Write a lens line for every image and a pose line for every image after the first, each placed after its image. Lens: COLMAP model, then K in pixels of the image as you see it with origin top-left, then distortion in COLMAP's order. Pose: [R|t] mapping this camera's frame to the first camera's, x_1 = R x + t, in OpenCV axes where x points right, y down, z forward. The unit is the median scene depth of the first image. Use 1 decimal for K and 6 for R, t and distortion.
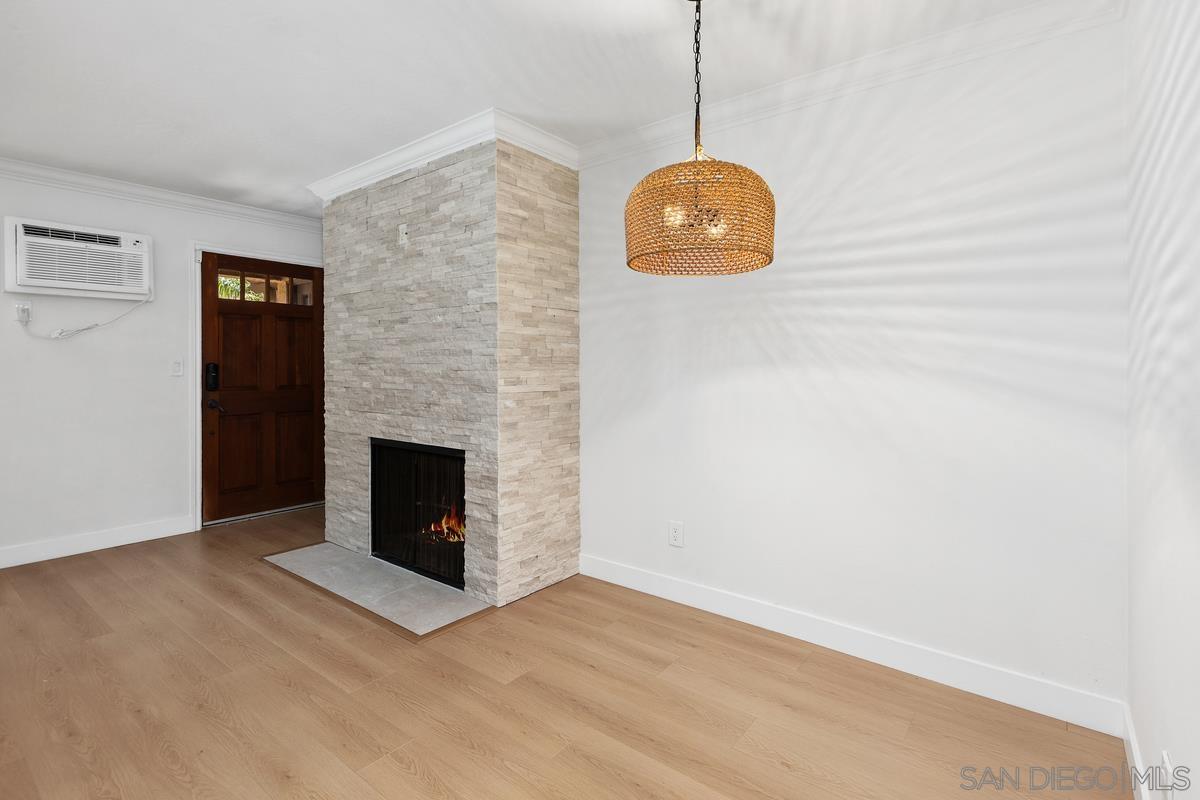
lens RADIAL K [[553.2, 0, 600.4], [0, 553.2, 369.2], [0, 0, 1]] dist [-0.003165, 0.001861]
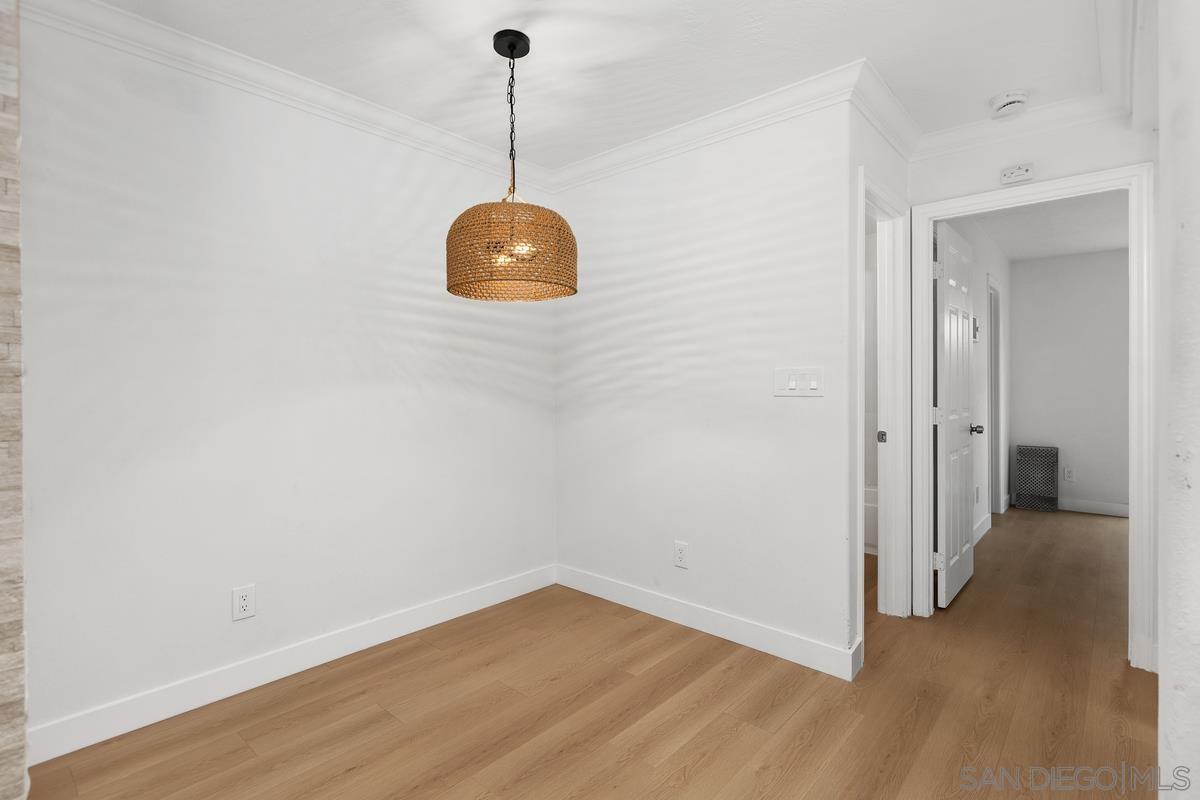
lens RADIAL K [[574.4, 0, 578.3], [0, 574.4, 386.2], [0, 0, 1]] dist [-0.001247, -0.002017]
pose [[0.081873, -0.004882, 0.996631, -0.749098], [-0.002757, 0.999983, 0.005125, -0.004666], [-0.996639, -0.003168, 0.081858, 0.588332]]
